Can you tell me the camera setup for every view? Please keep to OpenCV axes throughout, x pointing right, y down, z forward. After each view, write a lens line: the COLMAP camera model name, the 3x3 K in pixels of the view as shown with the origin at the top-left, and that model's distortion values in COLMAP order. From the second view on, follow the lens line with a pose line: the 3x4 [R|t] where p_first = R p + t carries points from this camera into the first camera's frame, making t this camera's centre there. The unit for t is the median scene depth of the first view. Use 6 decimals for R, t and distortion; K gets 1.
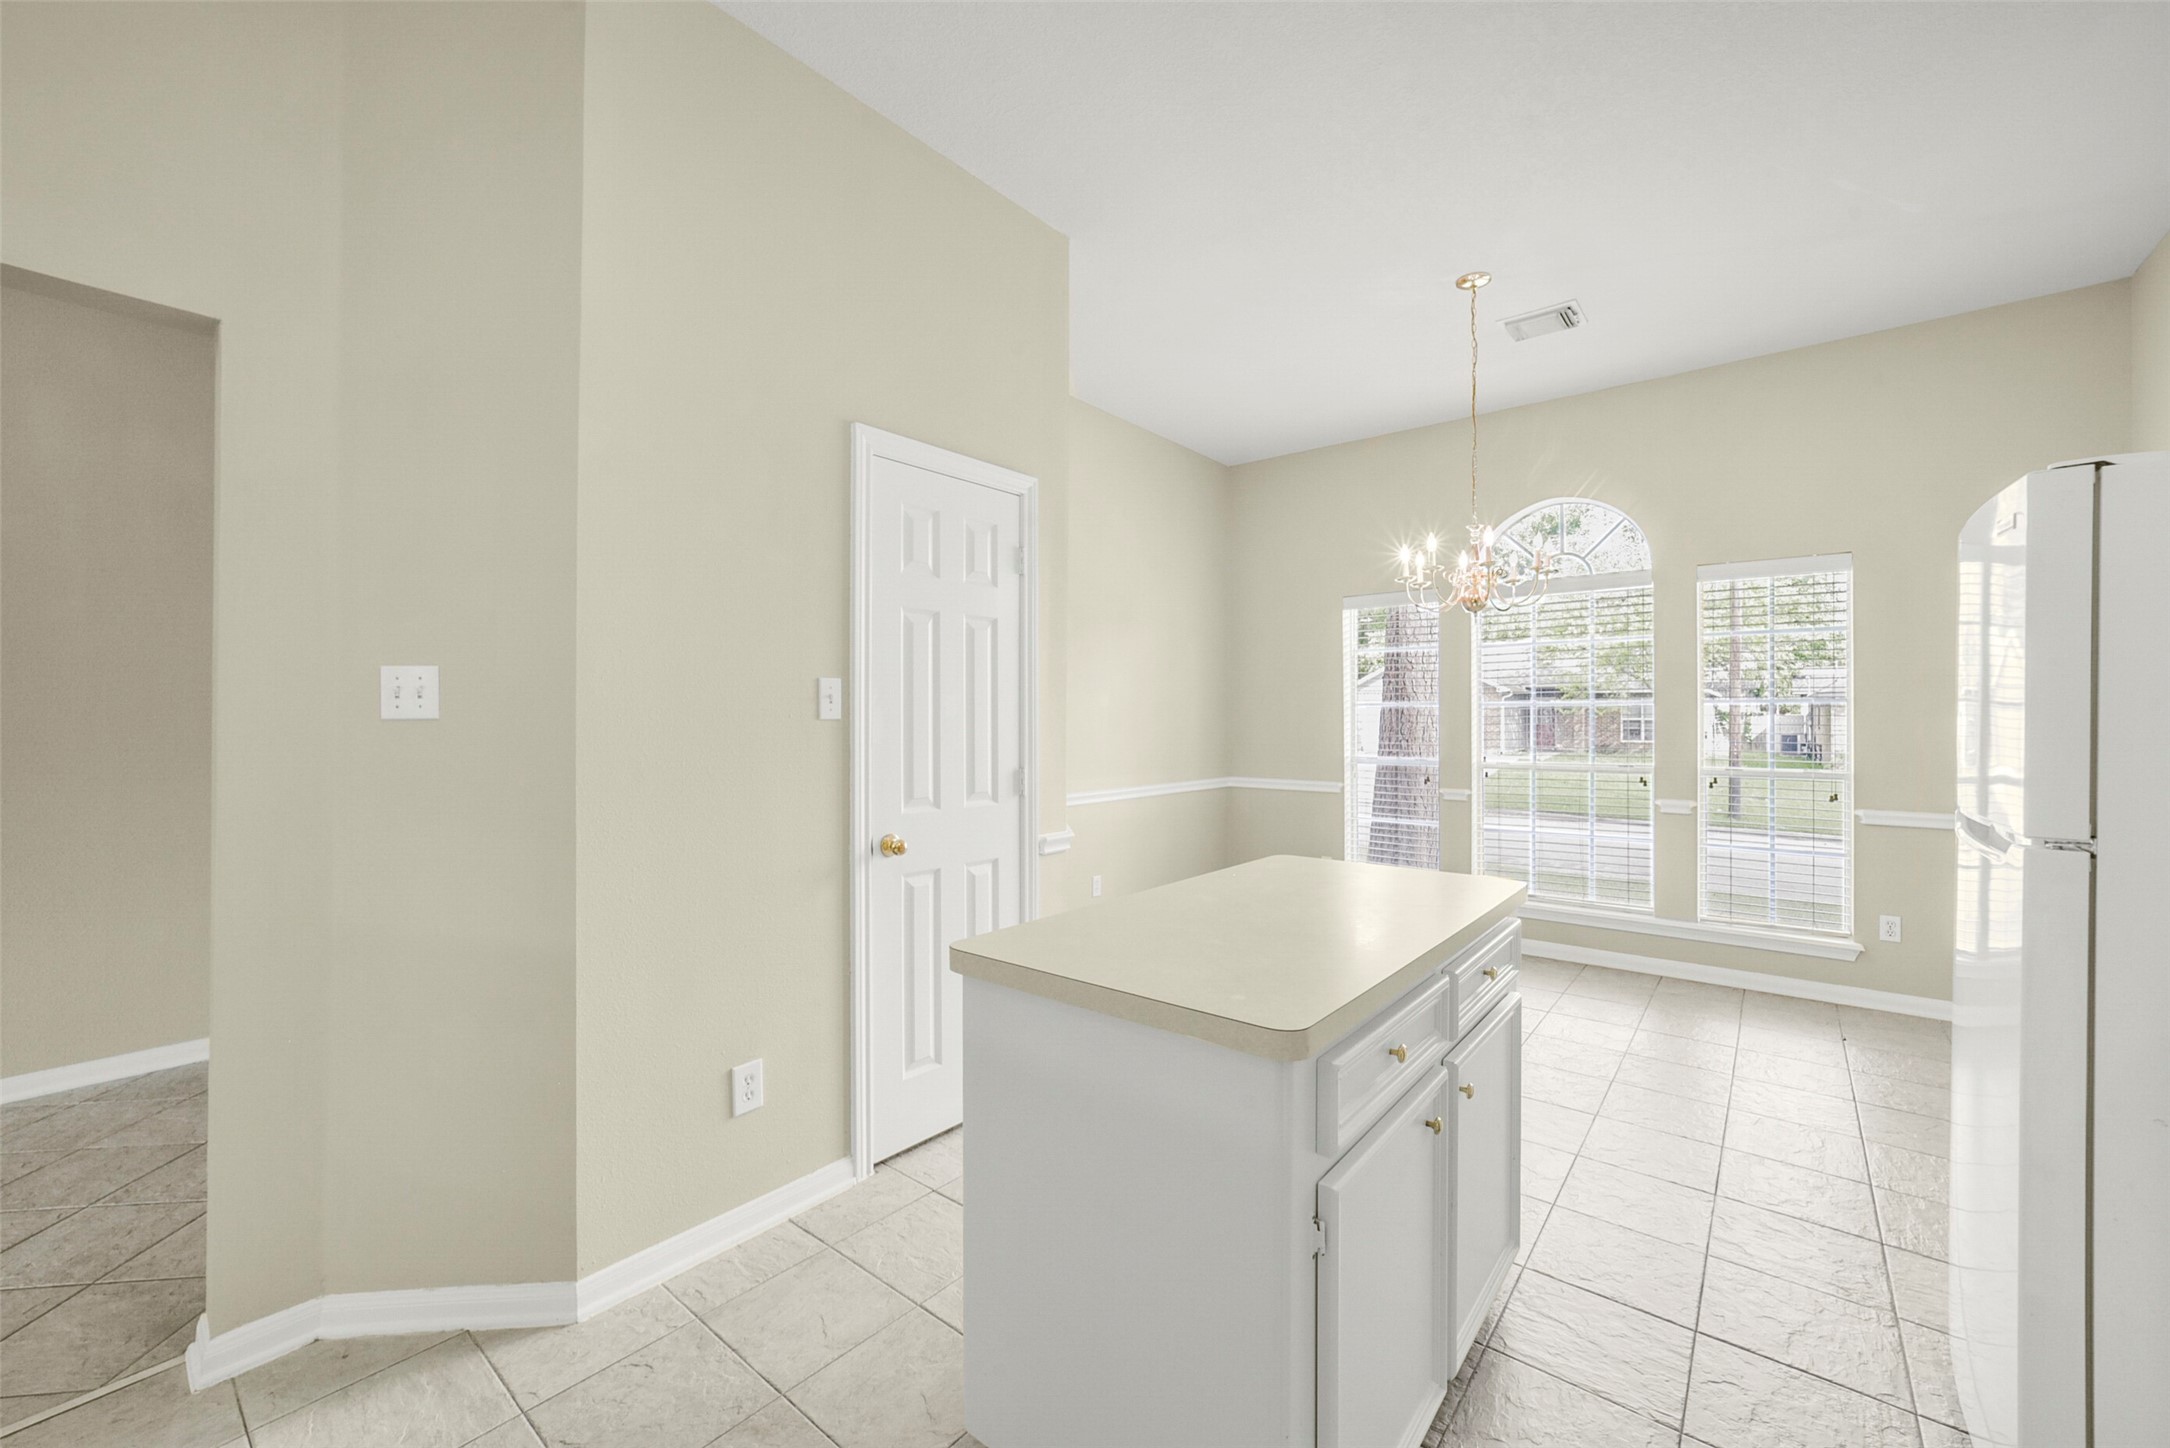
lens RADIAL K [[861.9, 0, 1080.7], [0, 861.9, 735.6], [0, 0, 1]] dist [-0.029344, 0.015946]
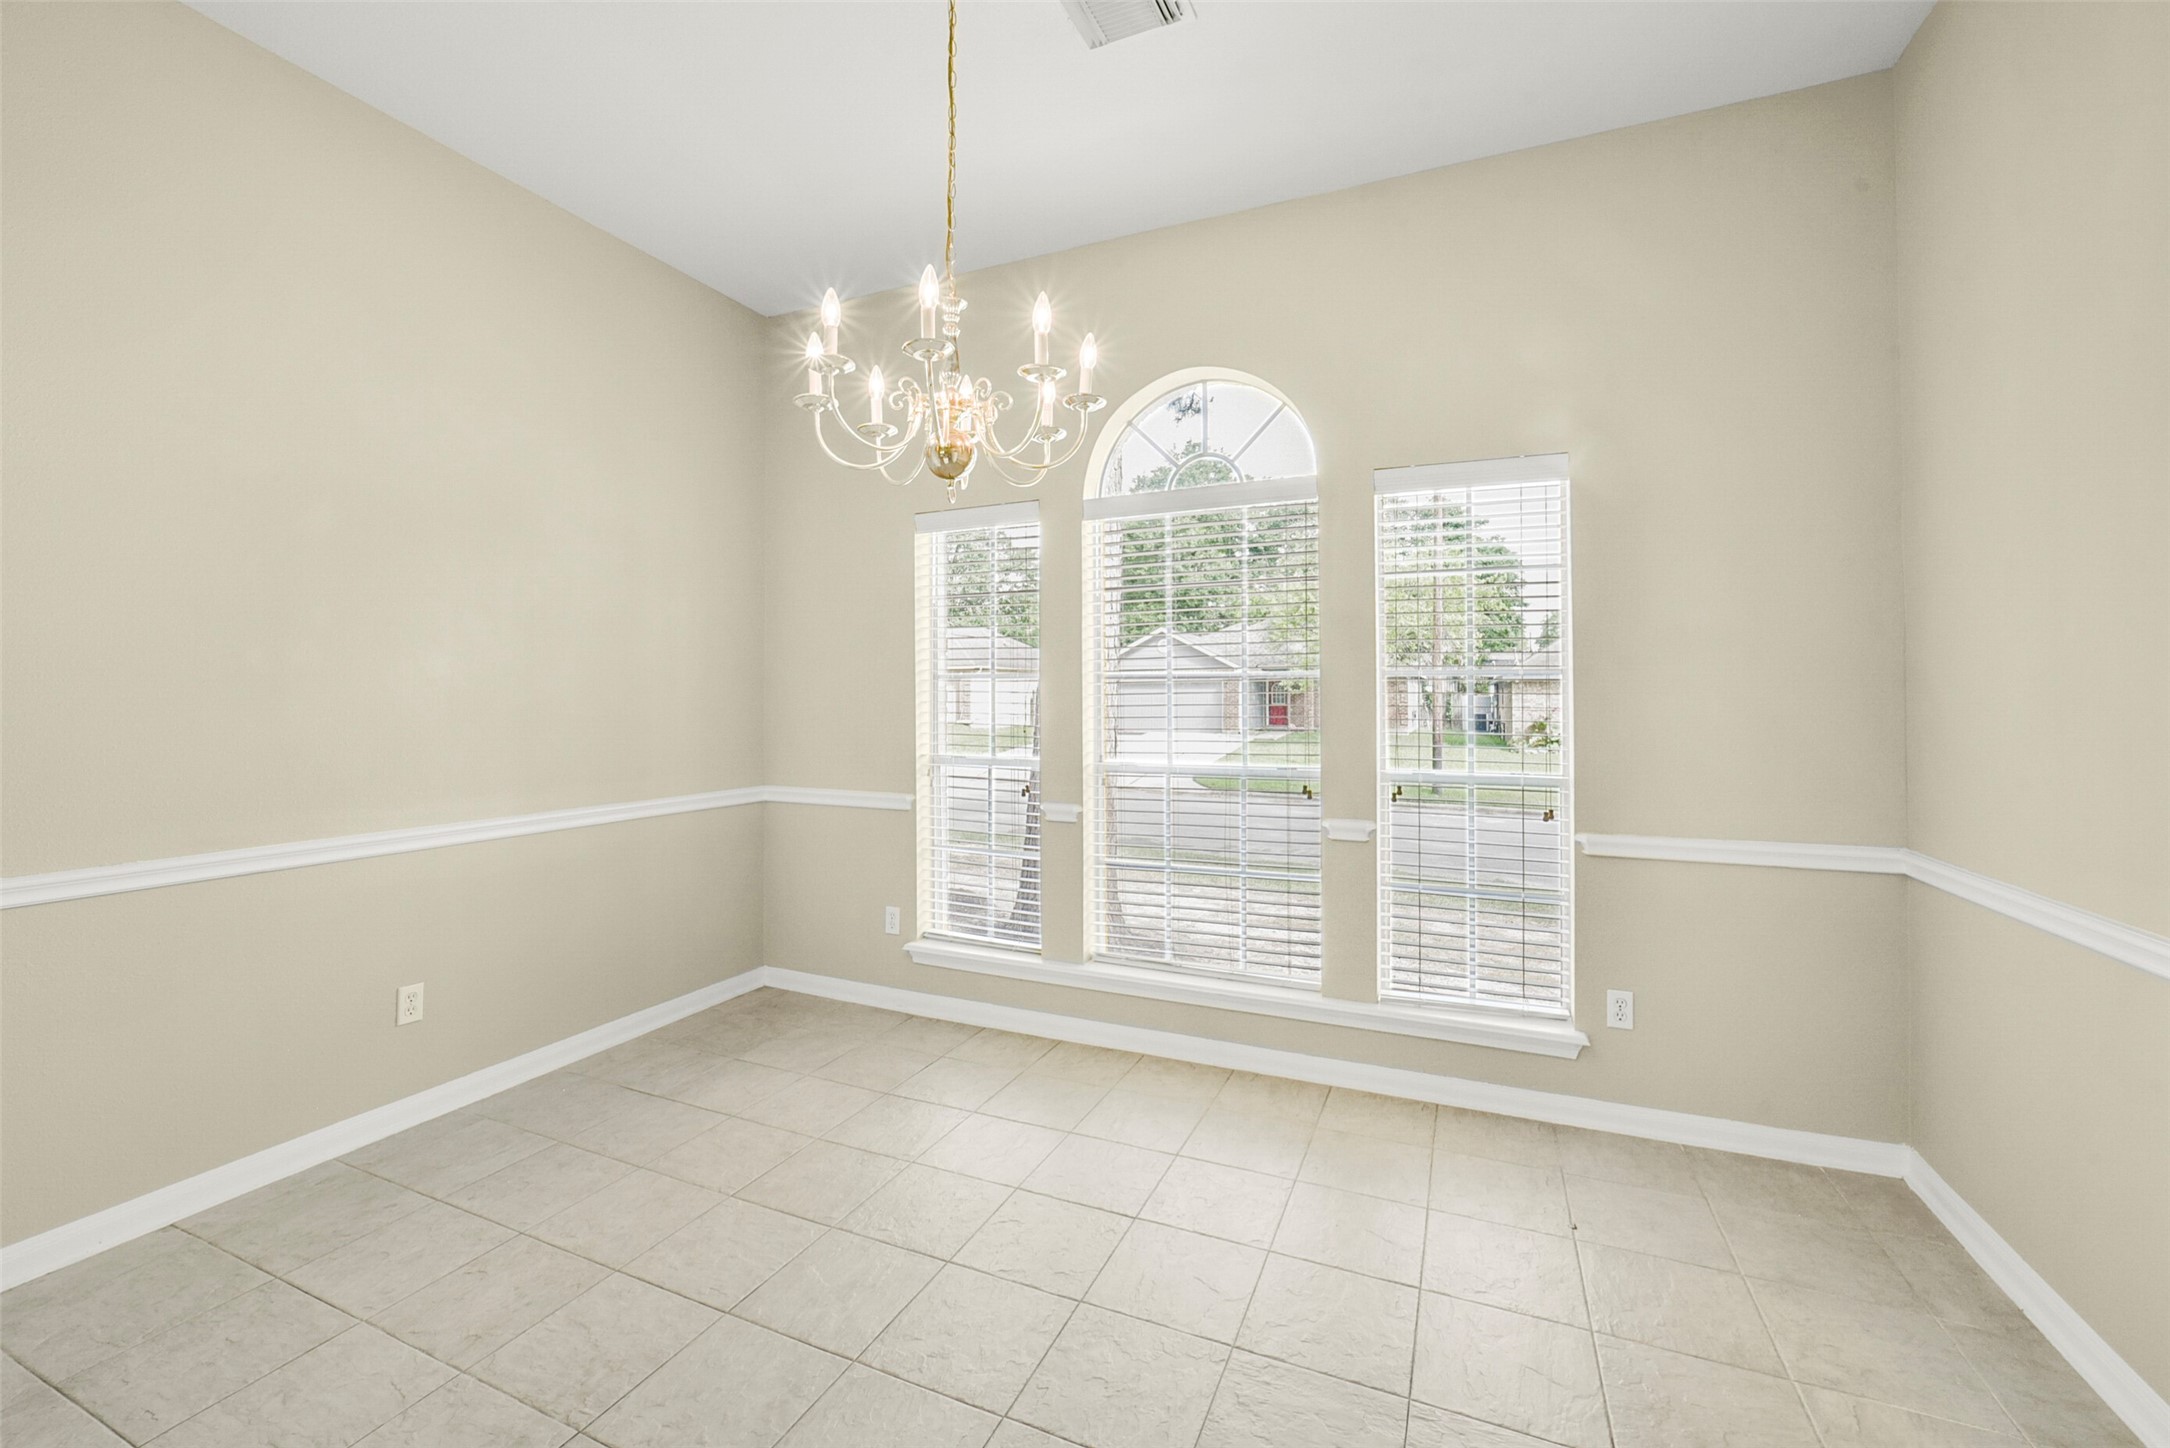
lens RADIAL K [[884.0, 0, 1093.1], [0, 884.0, 707.9], [0, 0, 1]] dist [-0.015651, 0.000051]
pose [[0.960786, -0.001215, 0.277288, 0.293830], [0.003780, 0.999955, -0.008717, -0.006266], [-0.277265, 0.009424, 0.960747, 0.365538]]
